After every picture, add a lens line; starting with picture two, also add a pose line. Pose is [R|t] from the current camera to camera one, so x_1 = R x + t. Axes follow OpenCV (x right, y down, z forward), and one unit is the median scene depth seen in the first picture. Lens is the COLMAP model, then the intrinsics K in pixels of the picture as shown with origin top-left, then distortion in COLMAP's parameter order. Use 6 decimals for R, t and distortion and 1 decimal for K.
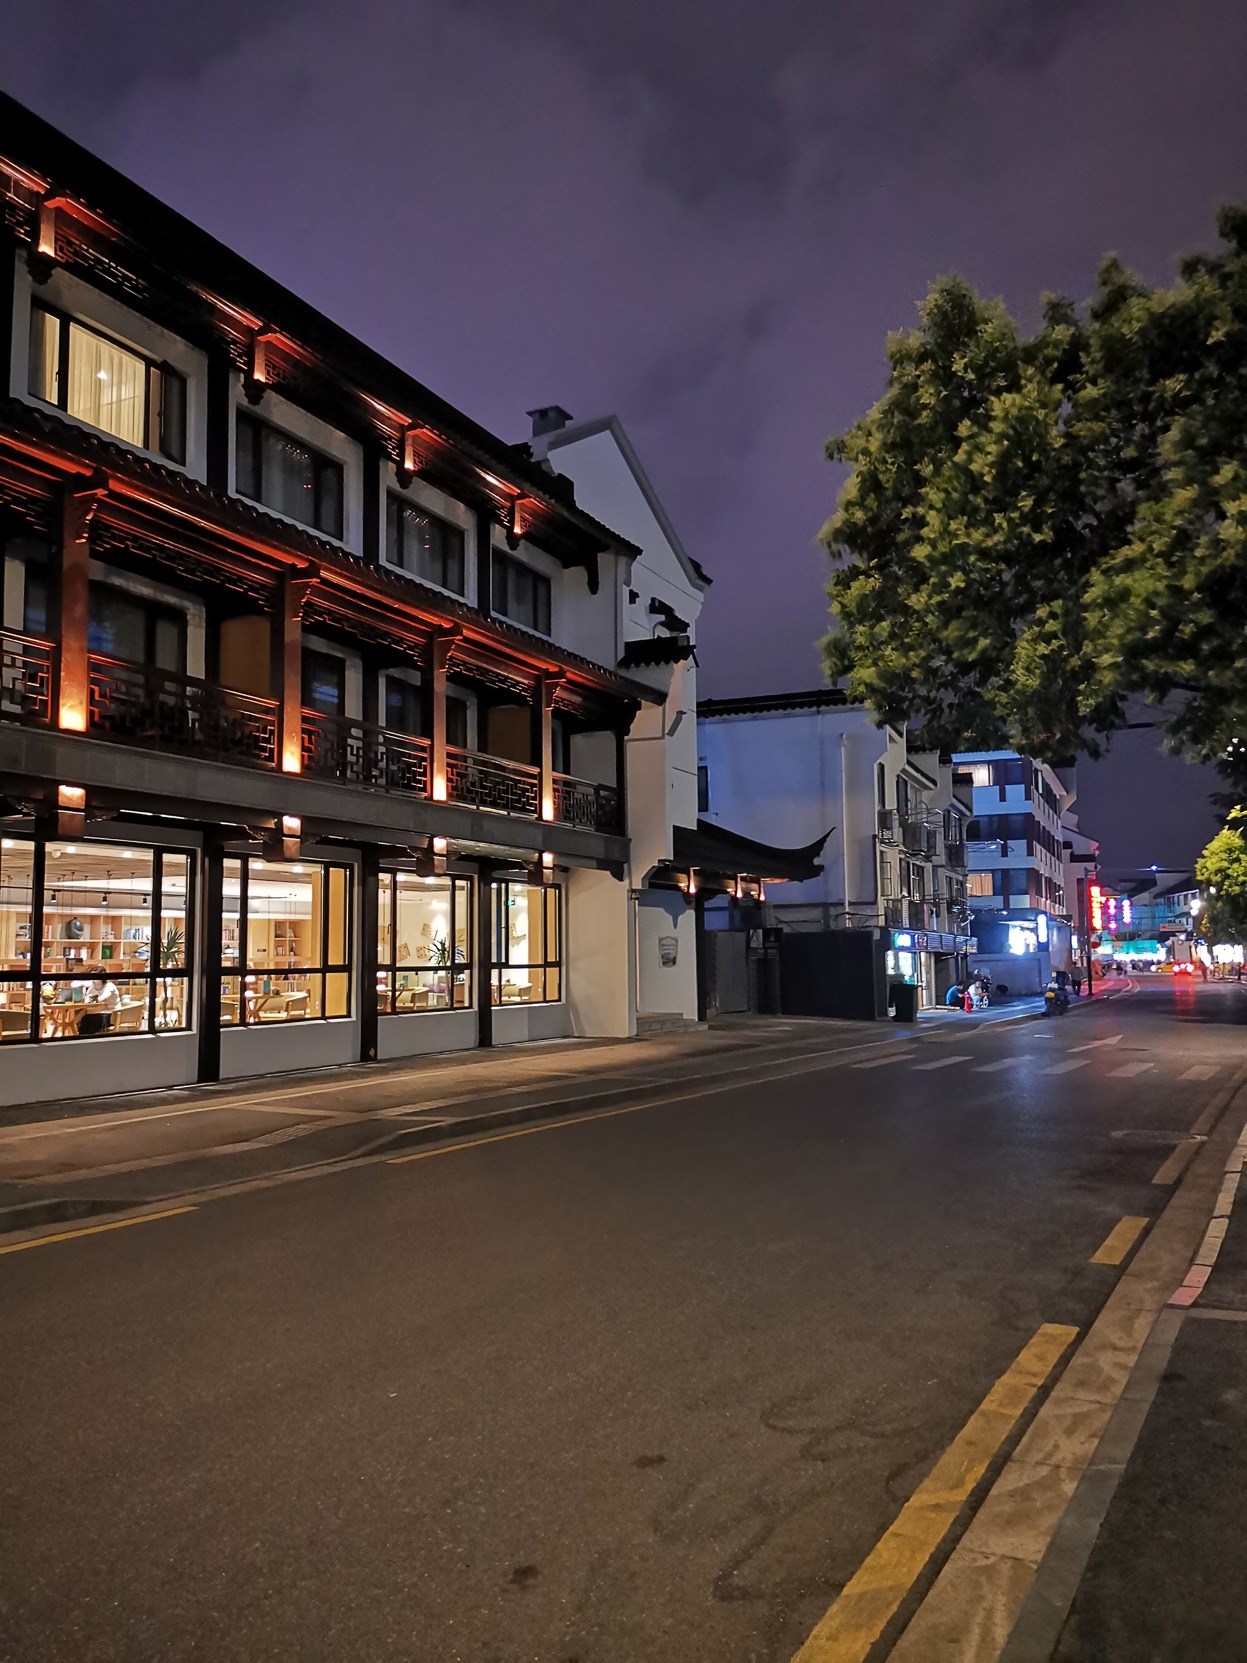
lens RADIAL K [[1287.9, 0, 623.5], [0, 1287.9, 831.5], [0, 0, 1]] dist [0.103456, -0.130055]
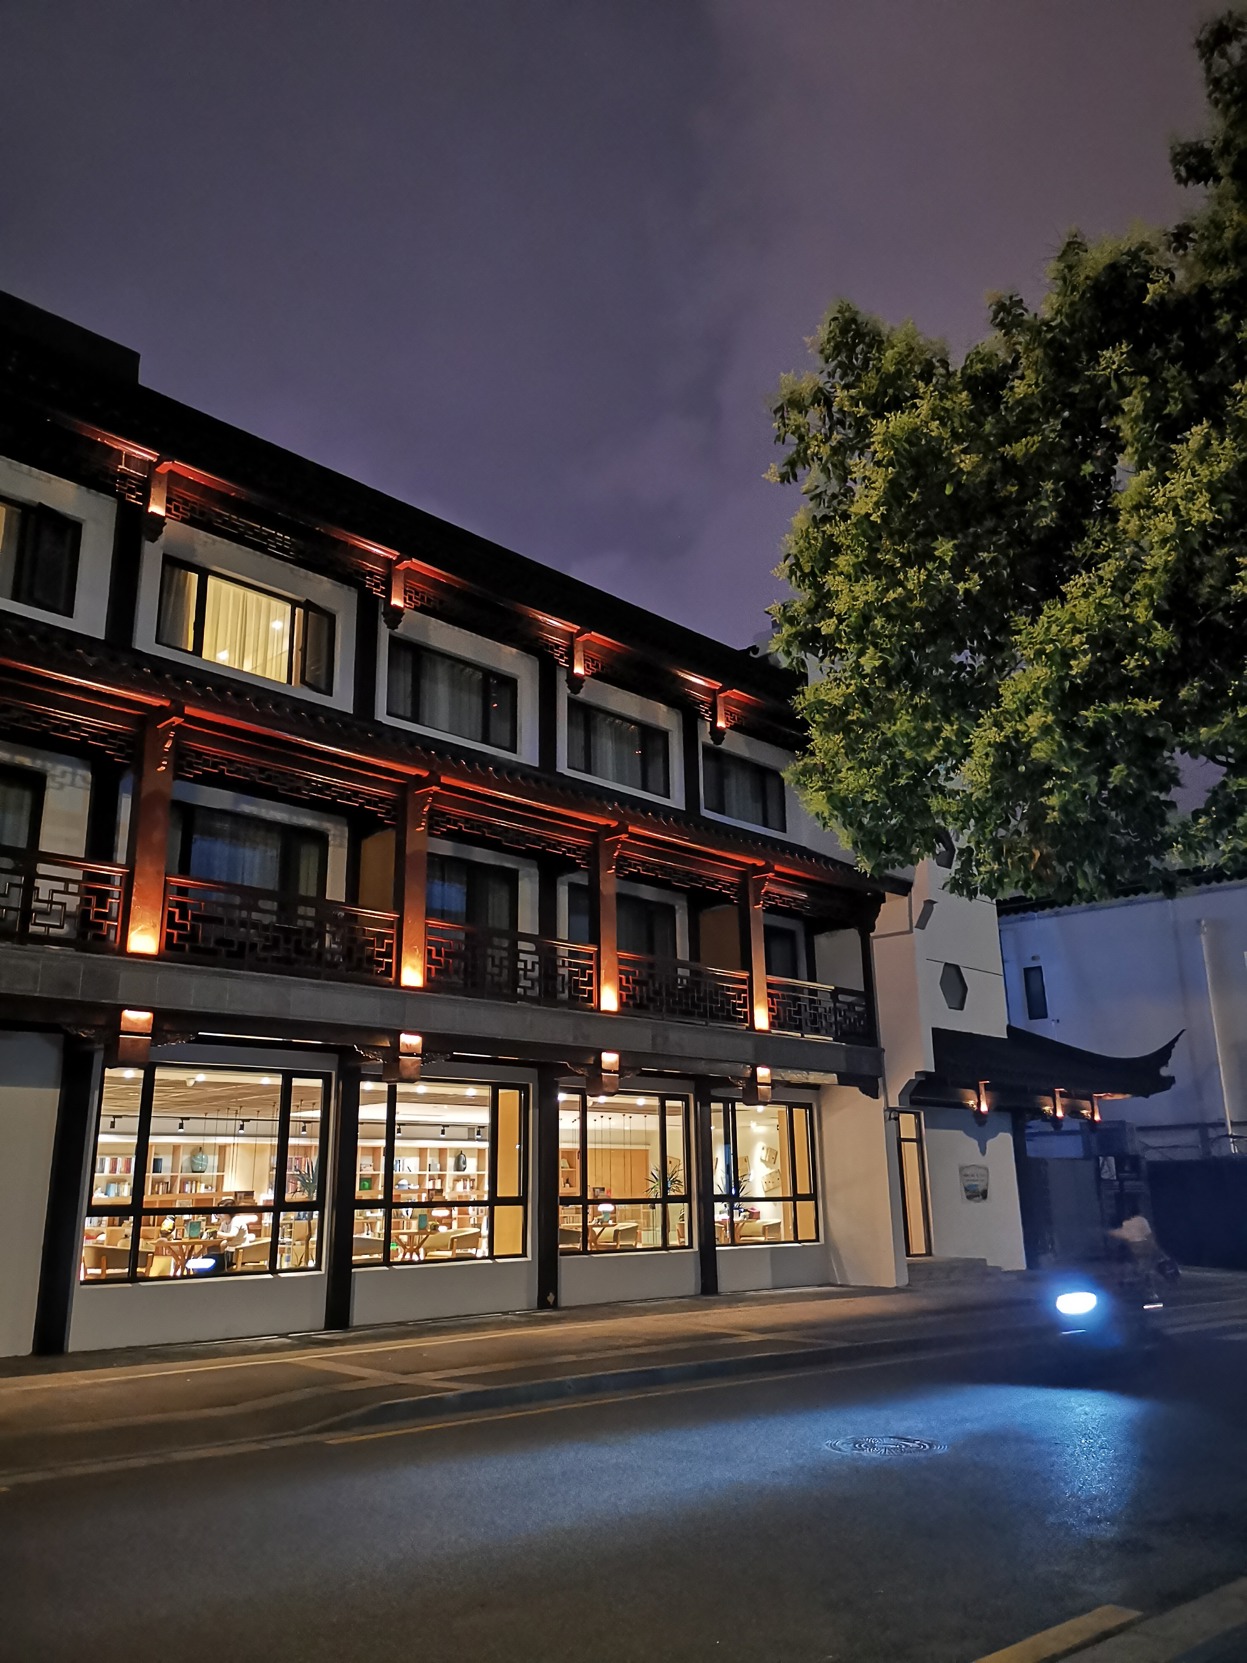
lens RADIAL K [[1287.9, 0, 623.5], [0, 1287.9, 831.5], [0, 0, 1]] dist [0.103456, -0.130055]
pose [[0.944775, -0.091300, -0.314745, 0.165584], [0.035635, 0.983335, -0.178276, 0.014281], [0.325777, 0.157215, 0.932284, 0.118782]]
